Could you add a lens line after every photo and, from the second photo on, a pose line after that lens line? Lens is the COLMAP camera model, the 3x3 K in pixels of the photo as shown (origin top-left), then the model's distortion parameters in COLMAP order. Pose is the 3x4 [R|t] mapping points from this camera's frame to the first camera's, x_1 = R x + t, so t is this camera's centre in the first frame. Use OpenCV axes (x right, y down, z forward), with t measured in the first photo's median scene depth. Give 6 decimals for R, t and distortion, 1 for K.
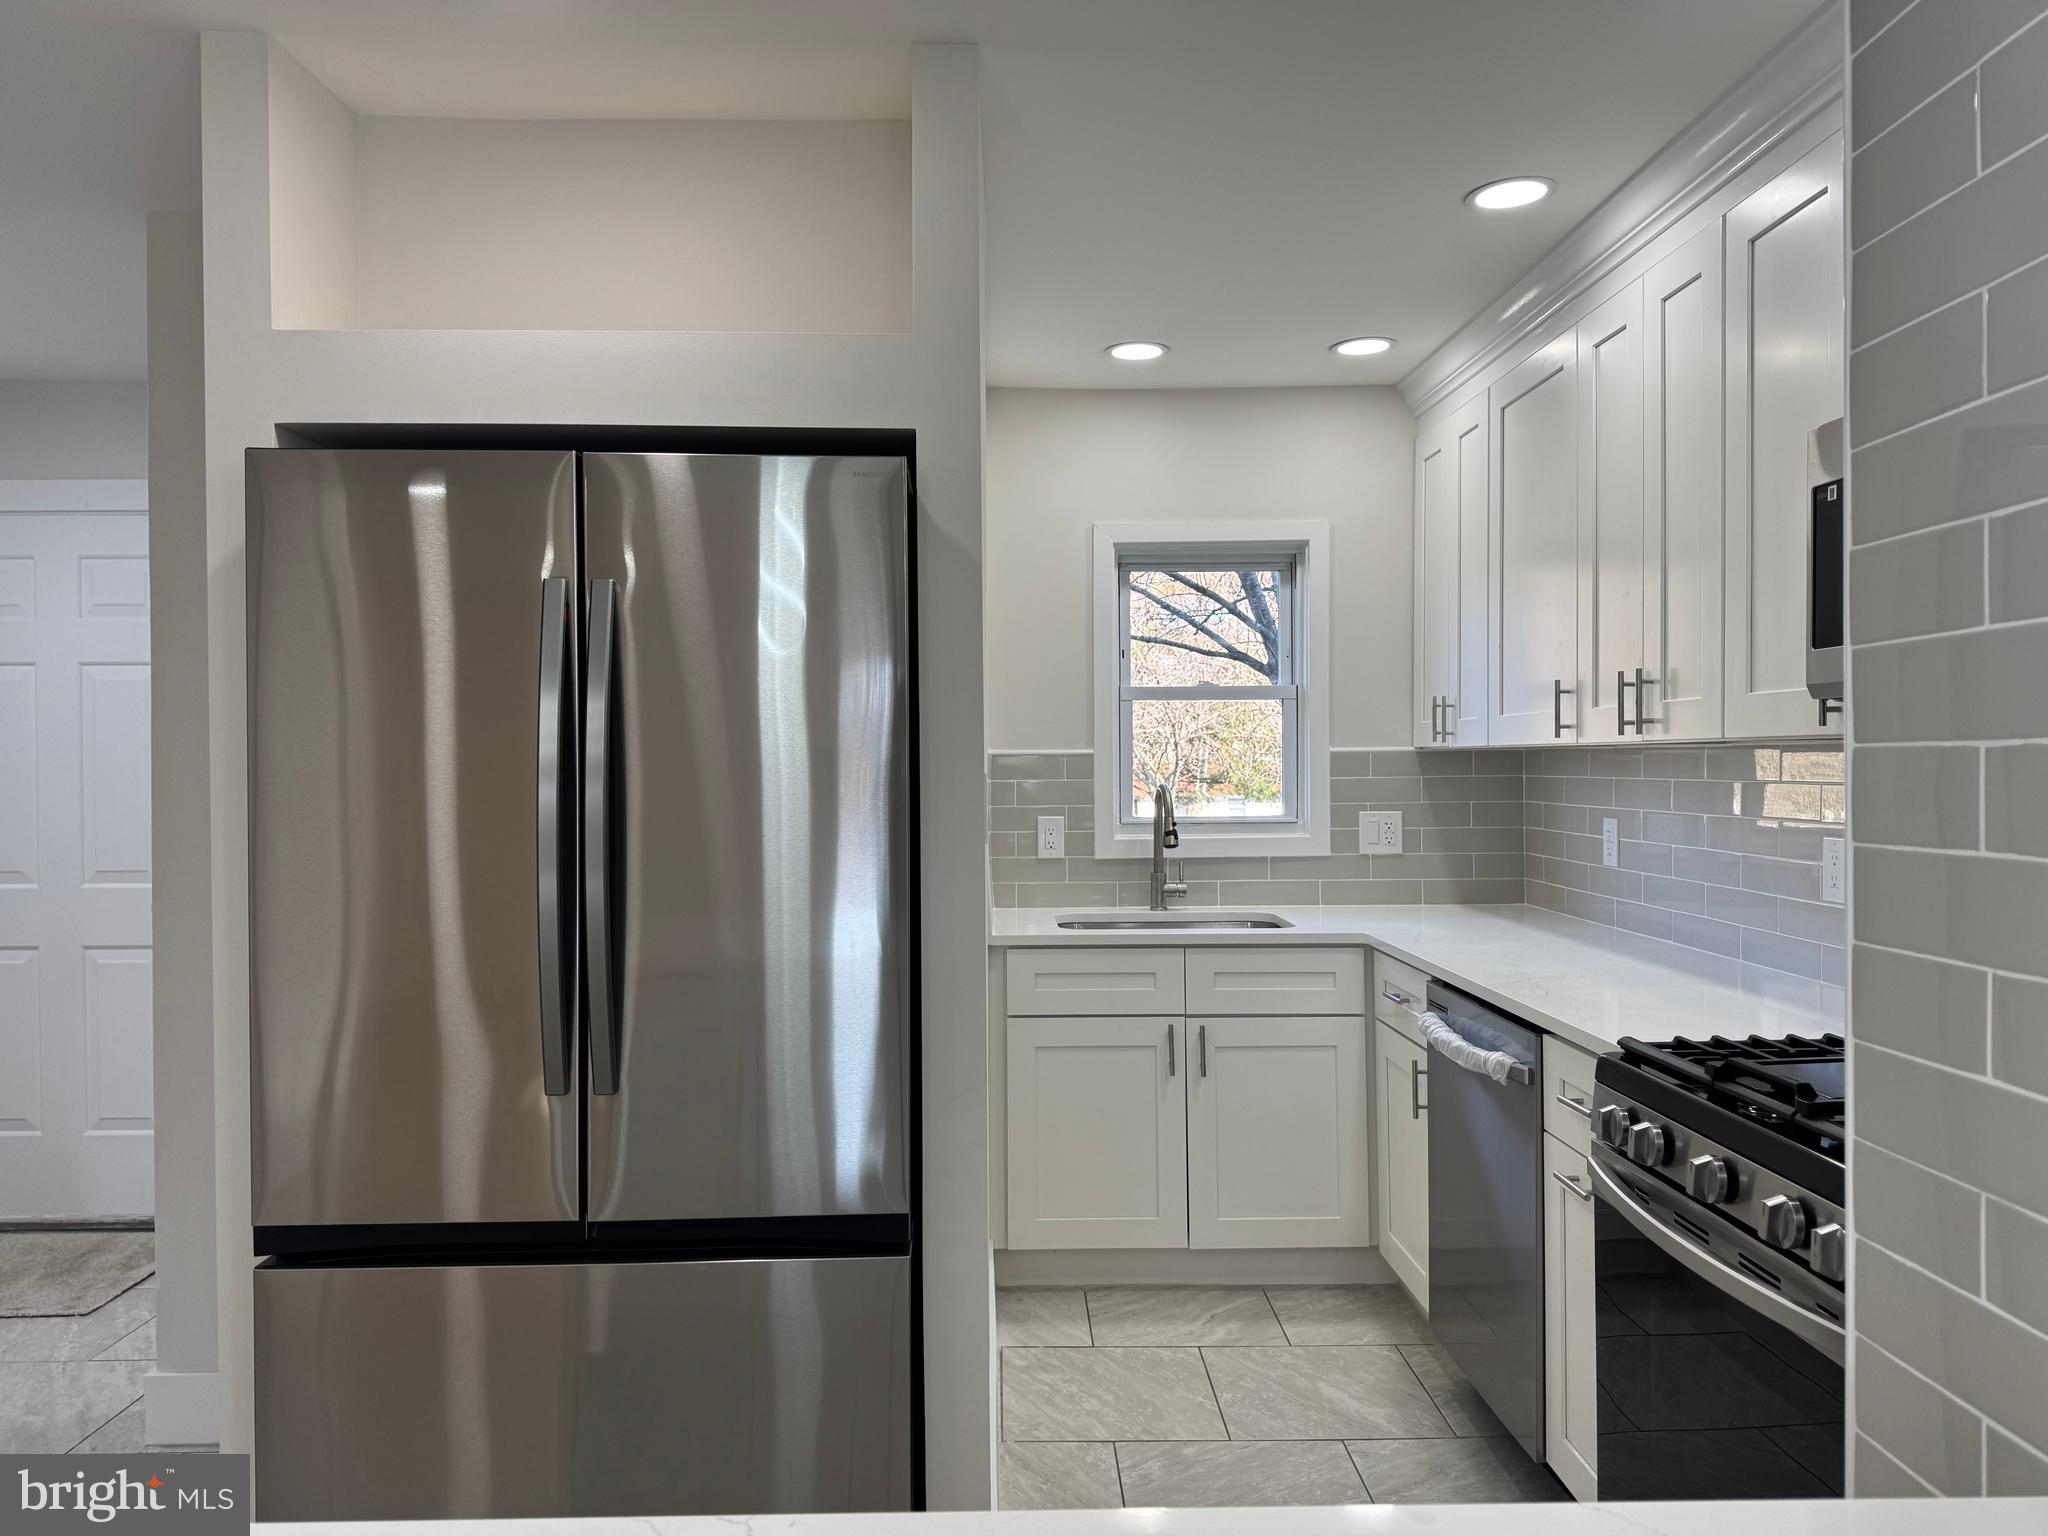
lens RADIAL K [[1436.5, 0, 1018.4], [0, 1436.5, 772.3], [0, 0, 1]] dist [0.116031, -0.185943]
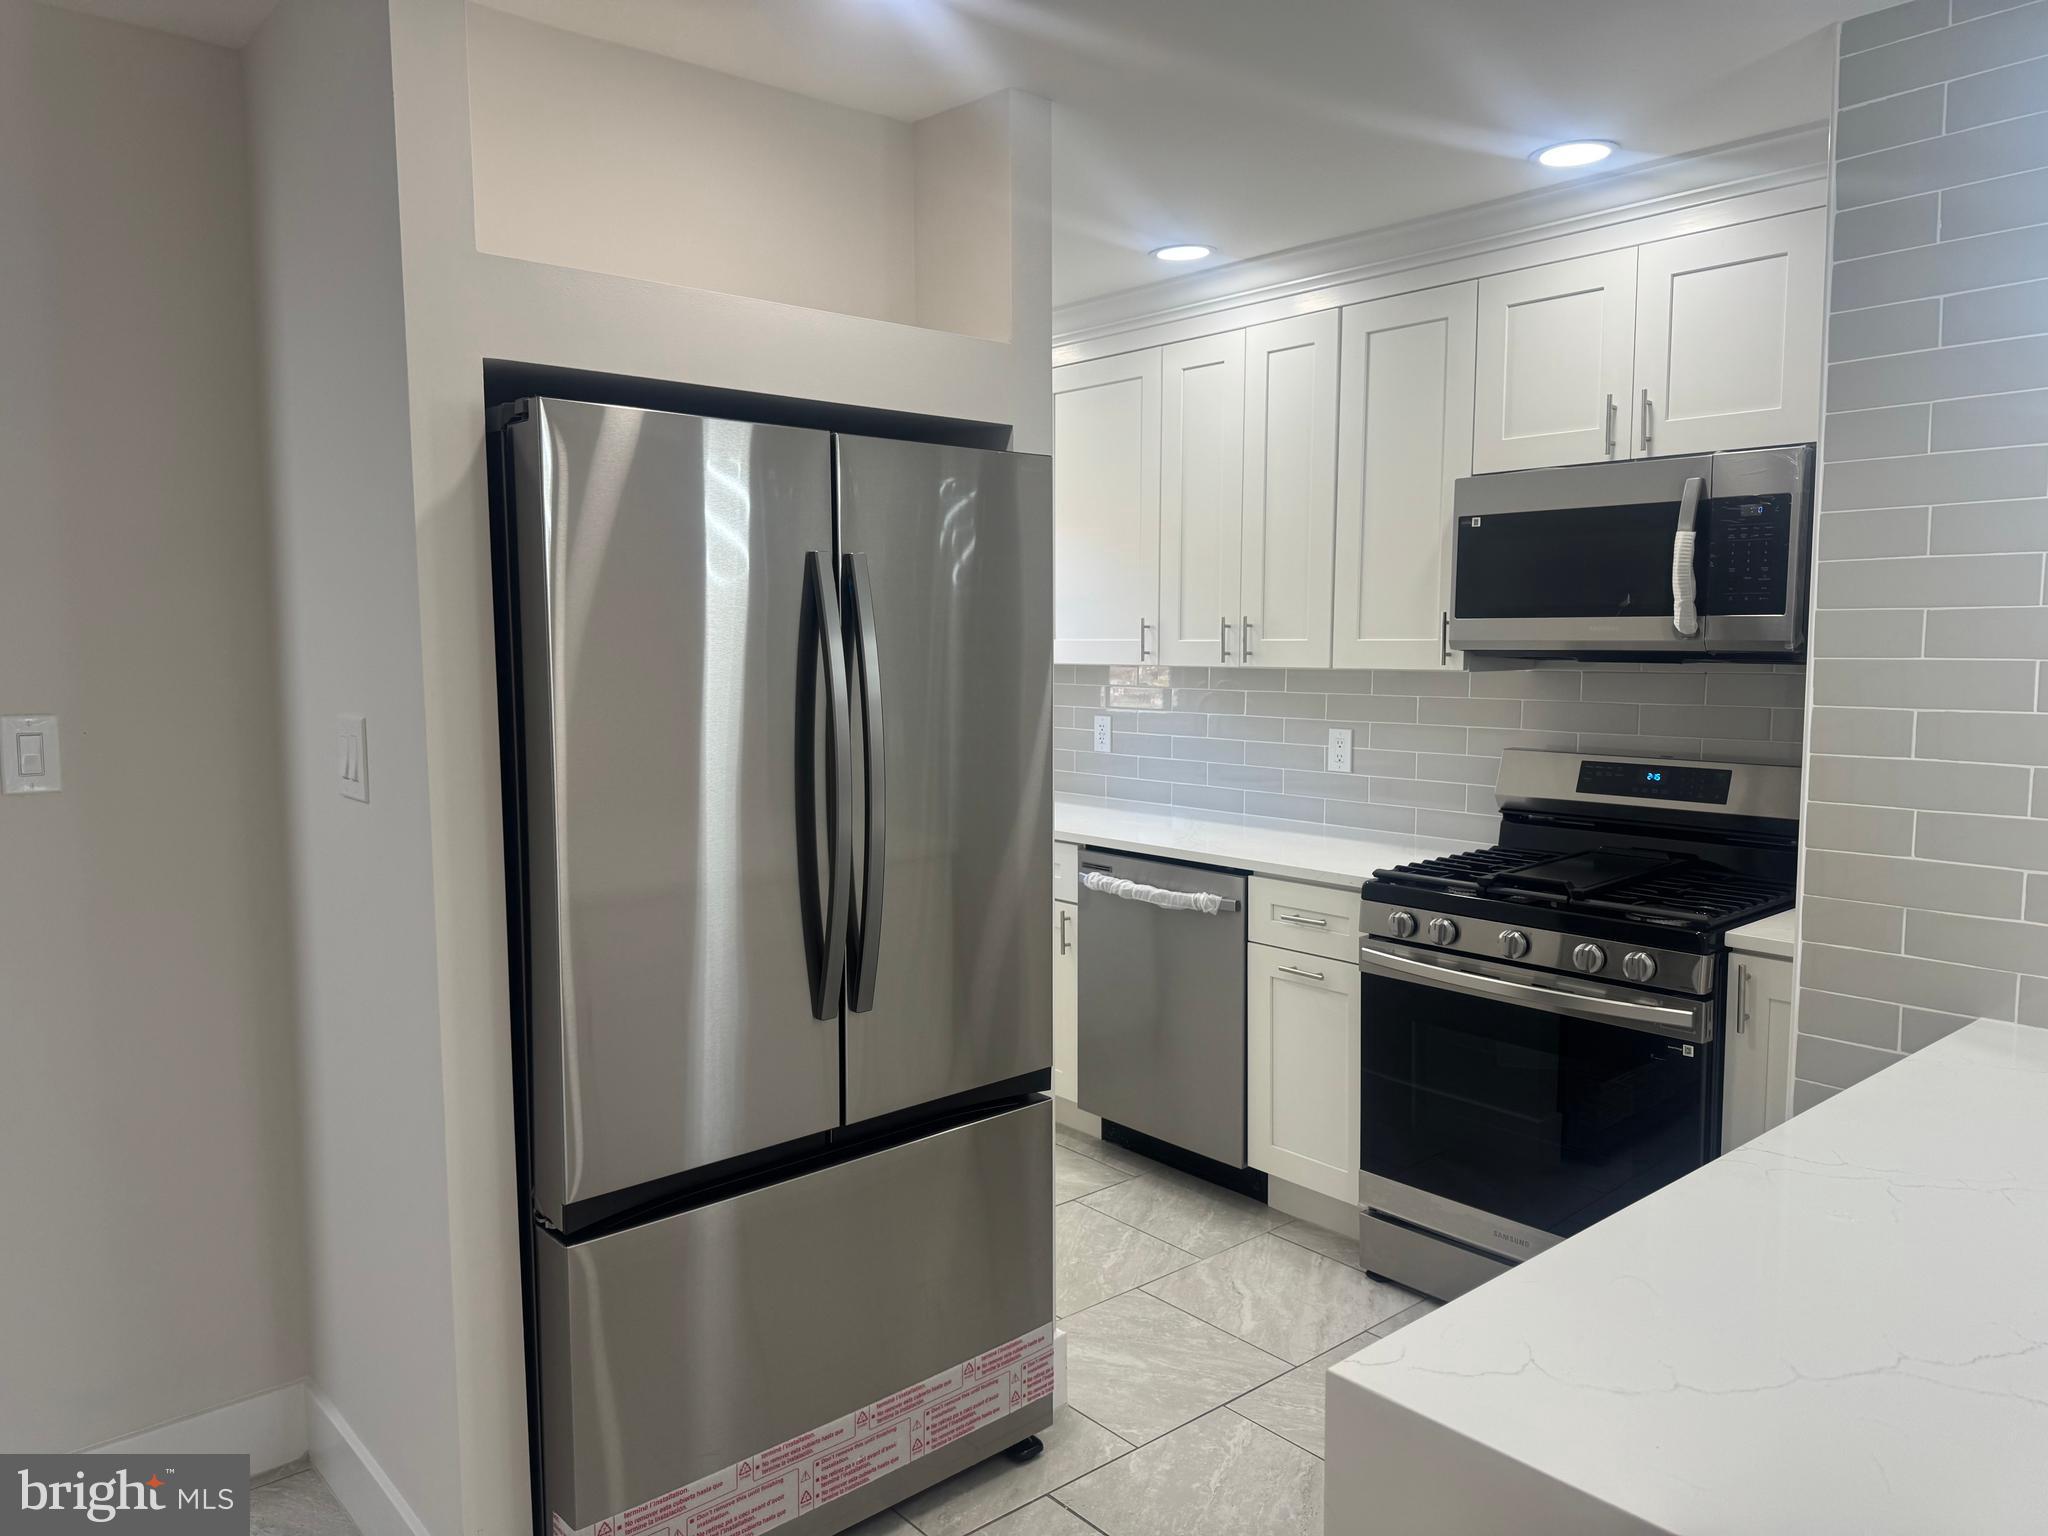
lens RADIAL K [[1436.5, 0, 1018.4], [0, 1436.5, 772.3], [0, 0, 1]] dist [0.116031, -0.185943]
pose [[0.768467, -0.060449, 0.637028, -0.454704], [0.003923, 0.995954, 0.089776, -0.032856], [-0.639877, -0.066491, 0.765595, 0.037801]]
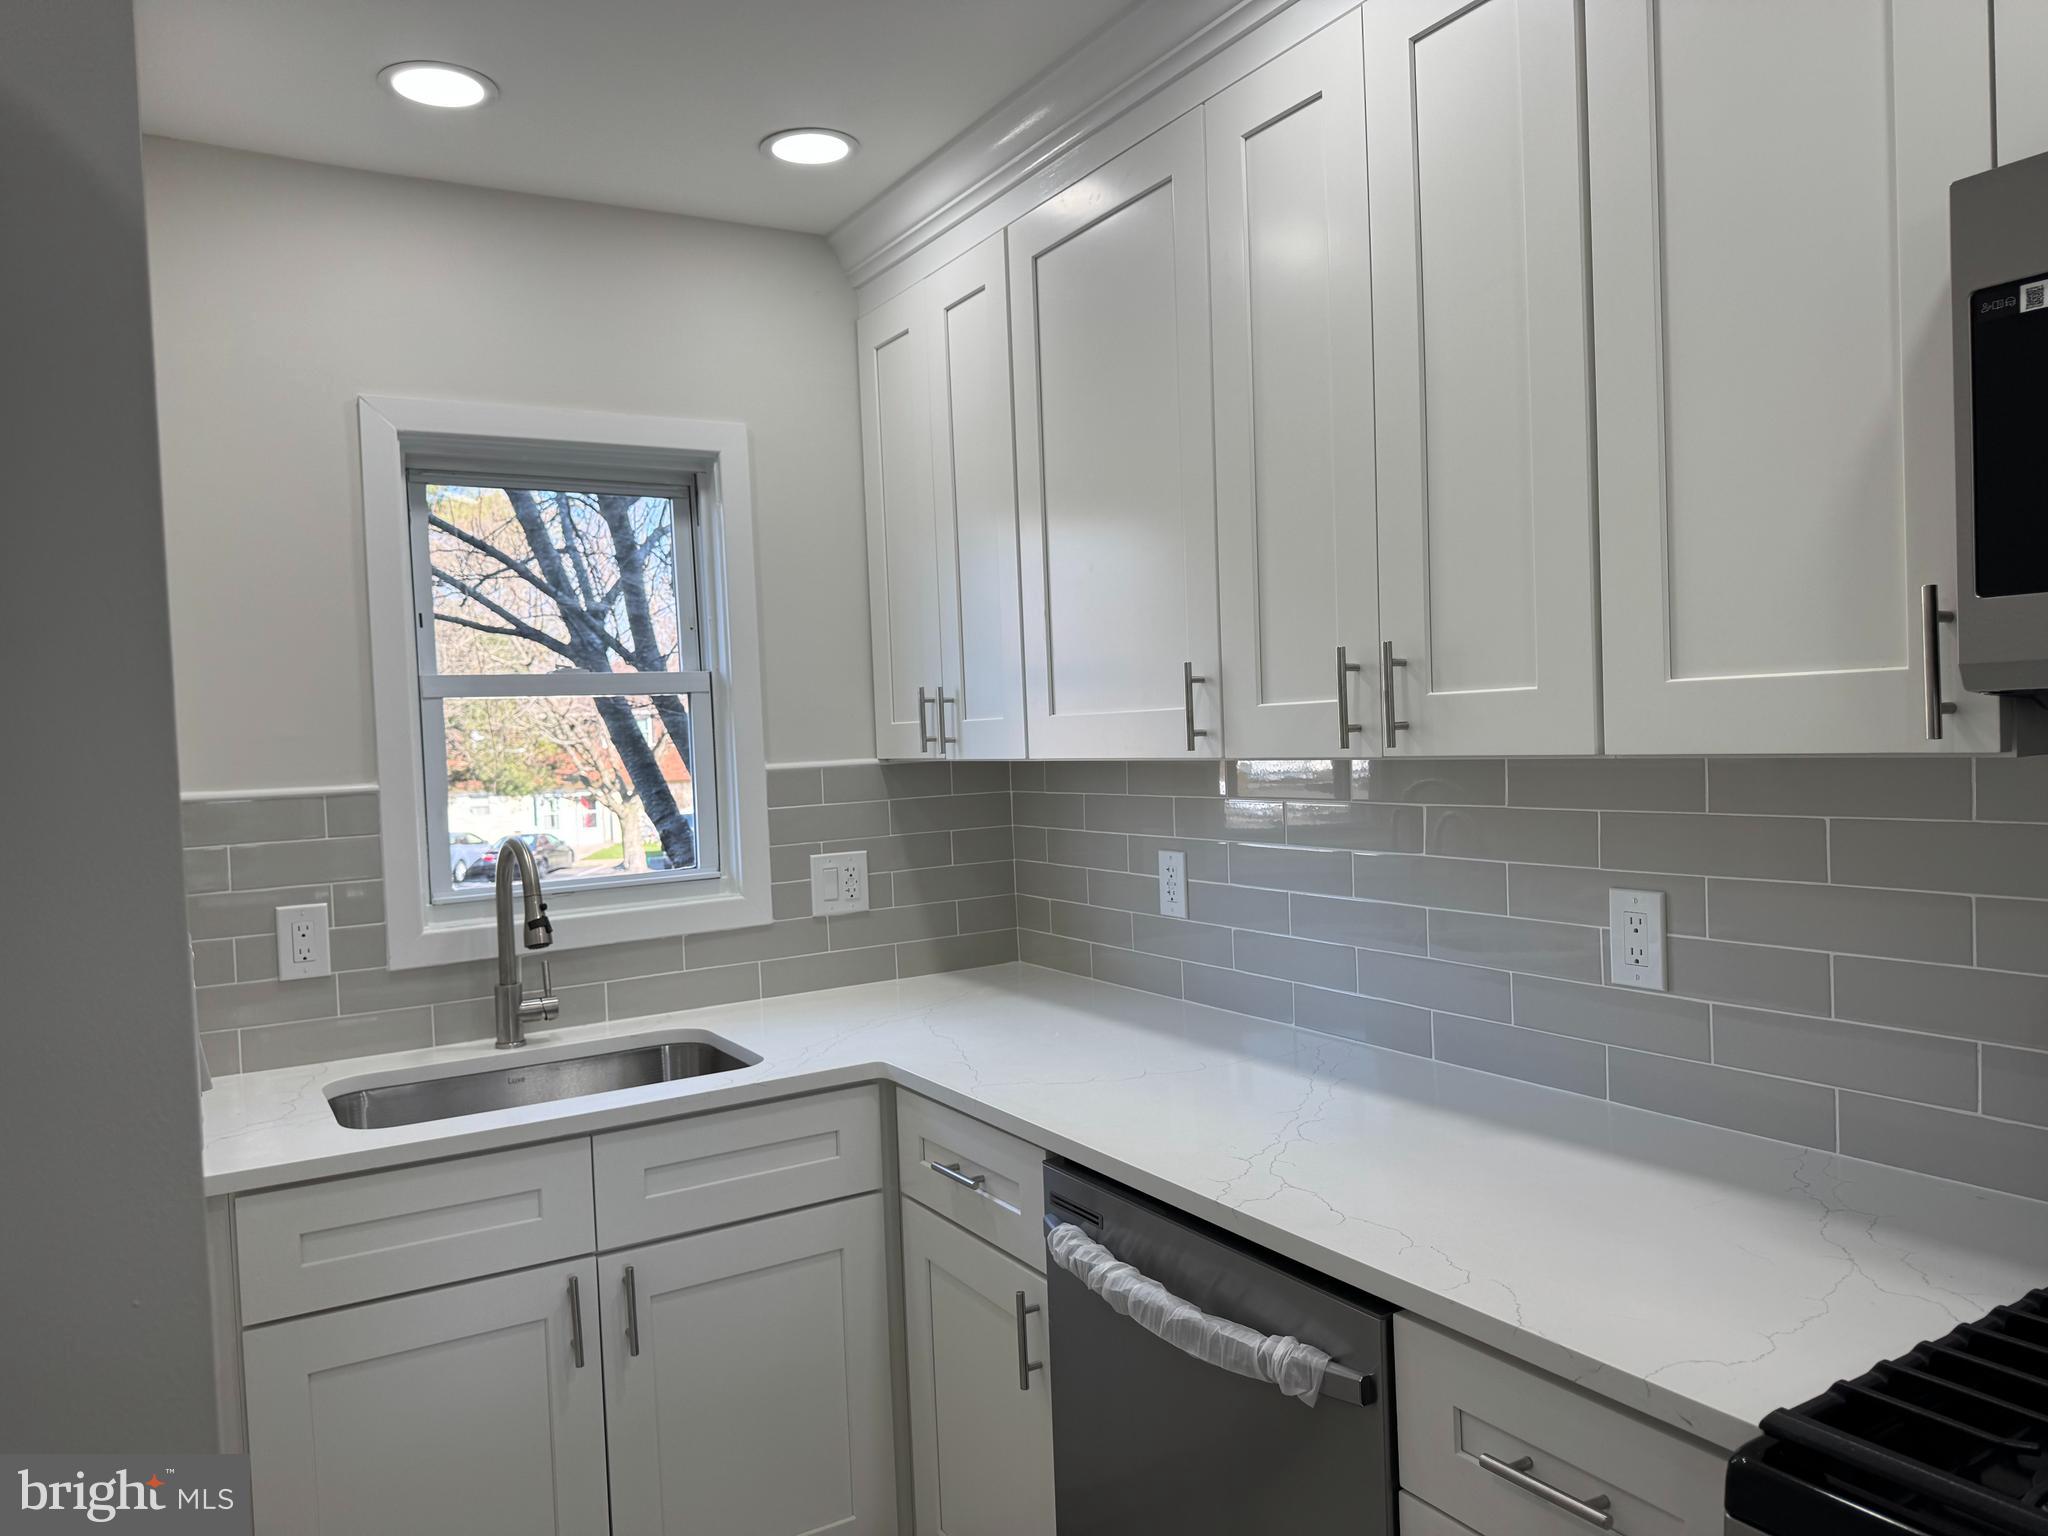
lens RADIAL K [[1436.5, 0, 1018.4], [0, 1436.5, 772.3], [0, 0, 1]] dist [0.116031, -0.185943]
pose [[0.870921, -0.043671, 0.489480, -0.011671], [0.038082, 0.999046, 0.021376, -0.024467], [-0.489946, 0.000023, 0.871753, 0.376656]]
